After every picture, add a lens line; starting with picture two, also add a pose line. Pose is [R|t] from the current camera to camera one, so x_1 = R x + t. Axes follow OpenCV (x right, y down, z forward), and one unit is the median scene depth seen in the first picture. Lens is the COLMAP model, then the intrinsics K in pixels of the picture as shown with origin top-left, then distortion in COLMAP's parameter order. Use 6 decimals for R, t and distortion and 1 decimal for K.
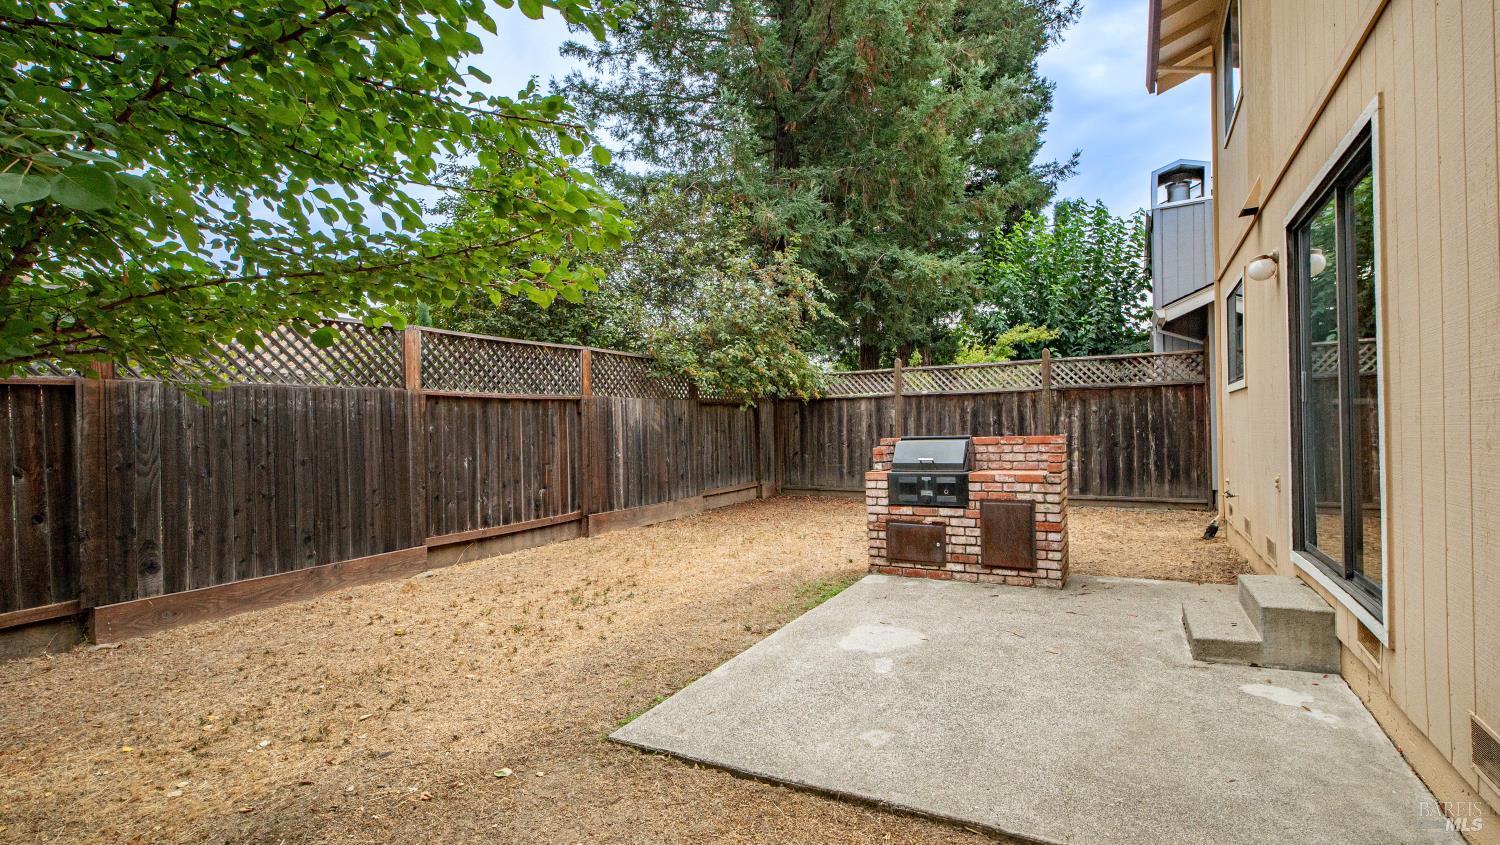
lens RADIAL K [[682.0, 0, 746.0], [0, 682.0, 430.2], [0, 0, 1]] dist [0.000807, -0.000252]
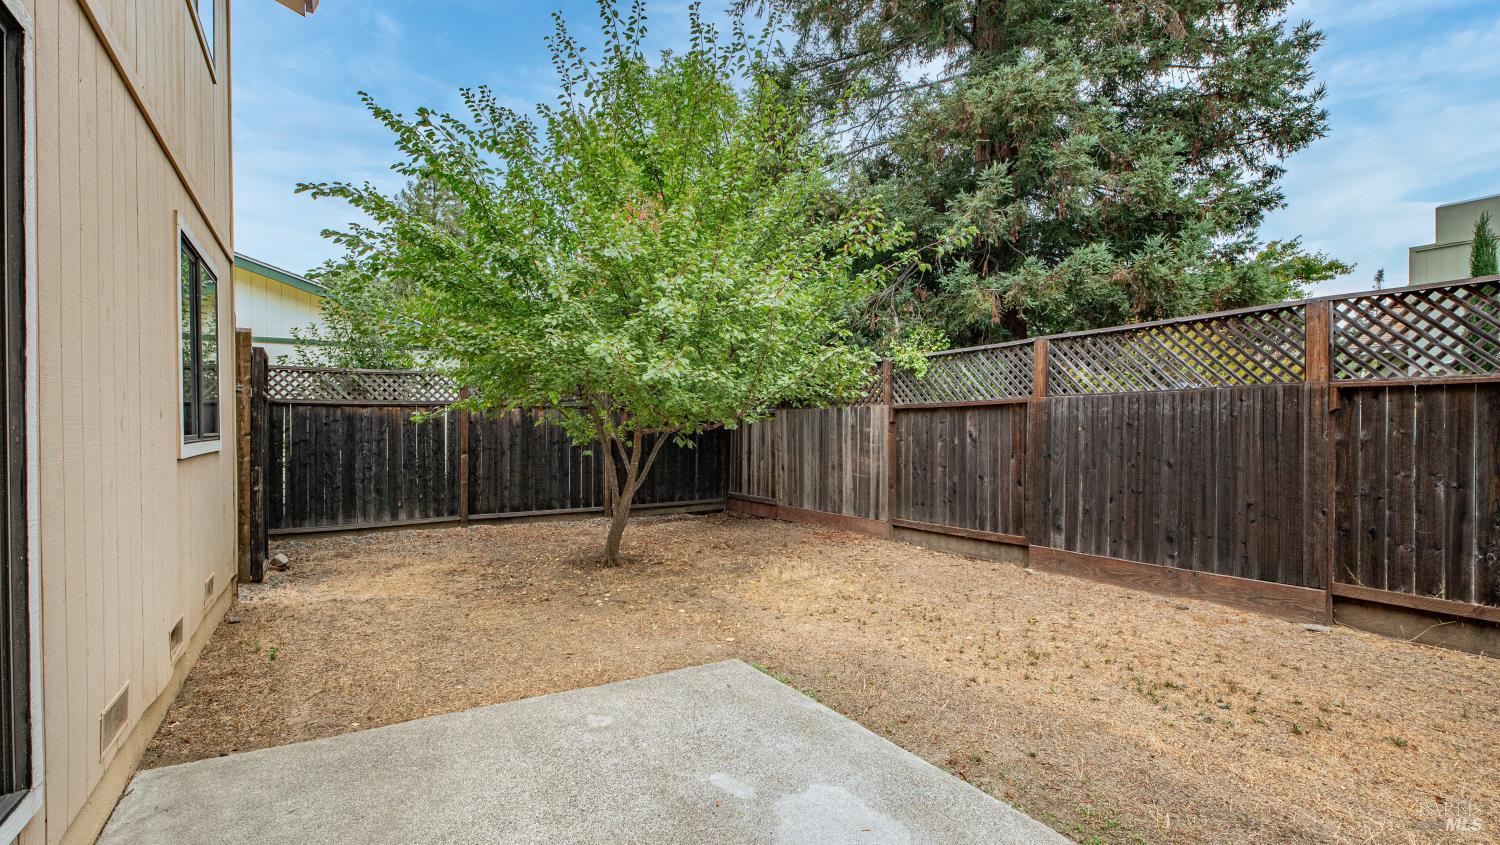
lens RADIAL K [[682.0, 0, 746.0], [0, 682.0, 430.2], [0, 0, 1]] dist [0.000807, -0.000252]
pose [[-0.483940, 0.027341, -0.874674, 0.543112], [0.011197, 0.999623, 0.025052, -0.036143], [0.875030, 0.002330, -0.484064, 0.899943]]
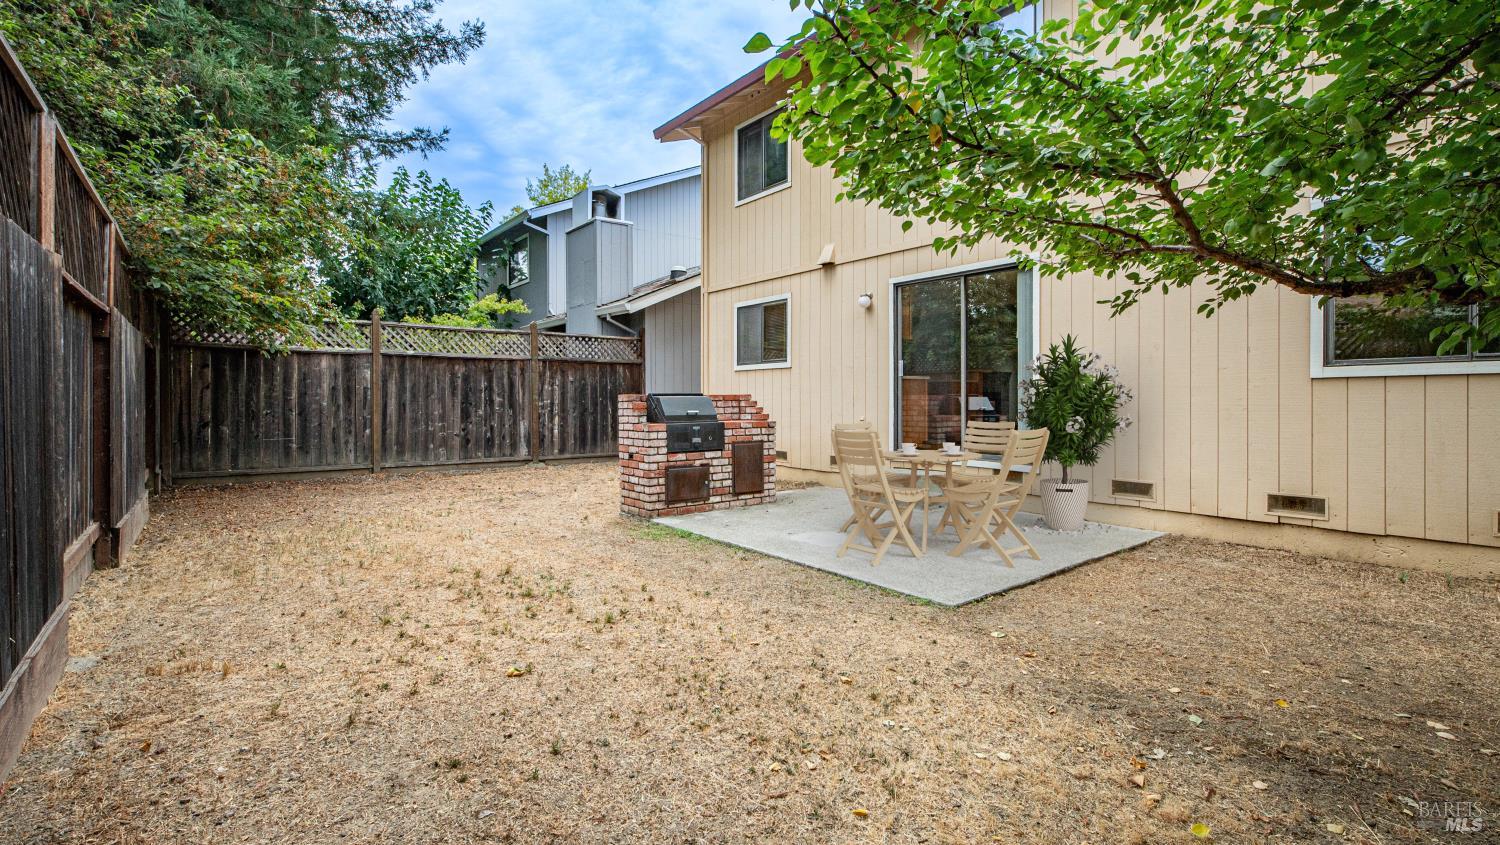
lens RADIAL K [[716.6, 0, 758.3], [0, 716.6, 397.7], [0, 0, 1]] dist [0.001898, 0.000130]
pose [[0.366671, 0.023505, 0.930054, -0.839701], [-0.002357, 0.999701, -0.024336, 0.048378], [-0.930348, 0.006731, 0.366617, 0.442392]]
